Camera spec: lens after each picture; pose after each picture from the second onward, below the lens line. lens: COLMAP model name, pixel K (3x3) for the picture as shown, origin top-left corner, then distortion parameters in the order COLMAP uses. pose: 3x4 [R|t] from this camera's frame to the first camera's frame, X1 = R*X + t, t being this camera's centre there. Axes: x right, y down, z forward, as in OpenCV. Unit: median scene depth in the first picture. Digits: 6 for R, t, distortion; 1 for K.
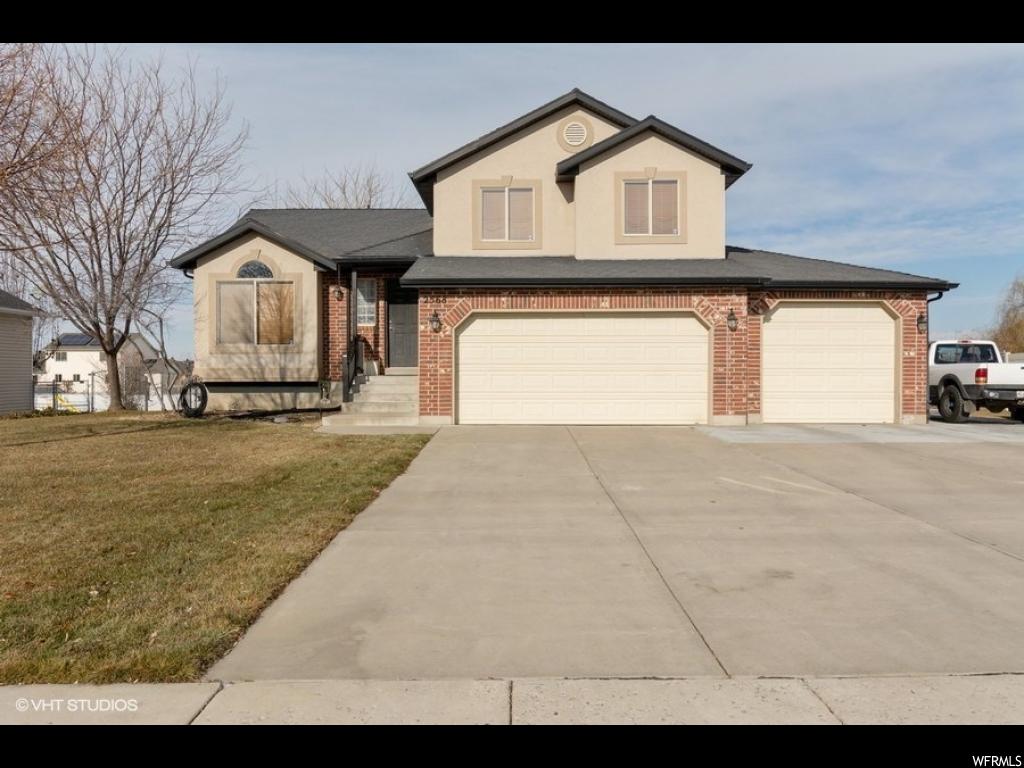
lens RADIAL K [[546.4, 0, 513.0], [0, 546.4, 365.9], [0, 0, 1]] dist [0.000239, 0.000029]
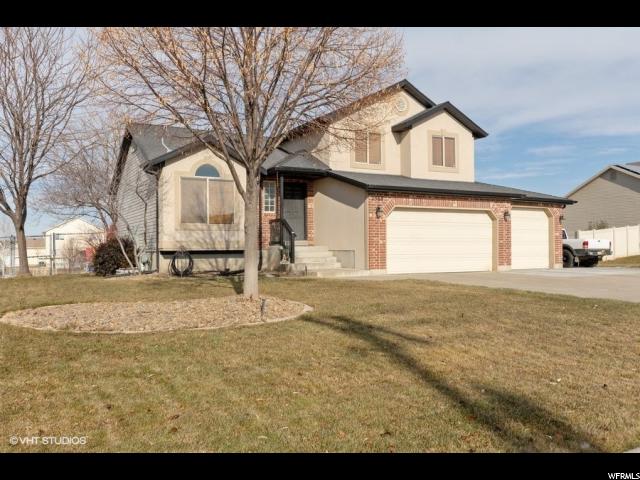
lens RADIAL K [[349.5, 0, 320.0], [0, 349.5, 240.0], [0, 0, 1]] dist [-0.000046, 0.000005]
pose [[0.940443, 0.002675, 0.339941, -0.520142], [-0.000261, 0.999974, -0.007148, 0.008571], [-0.339951, 0.006633, 0.940420, 0.058642]]
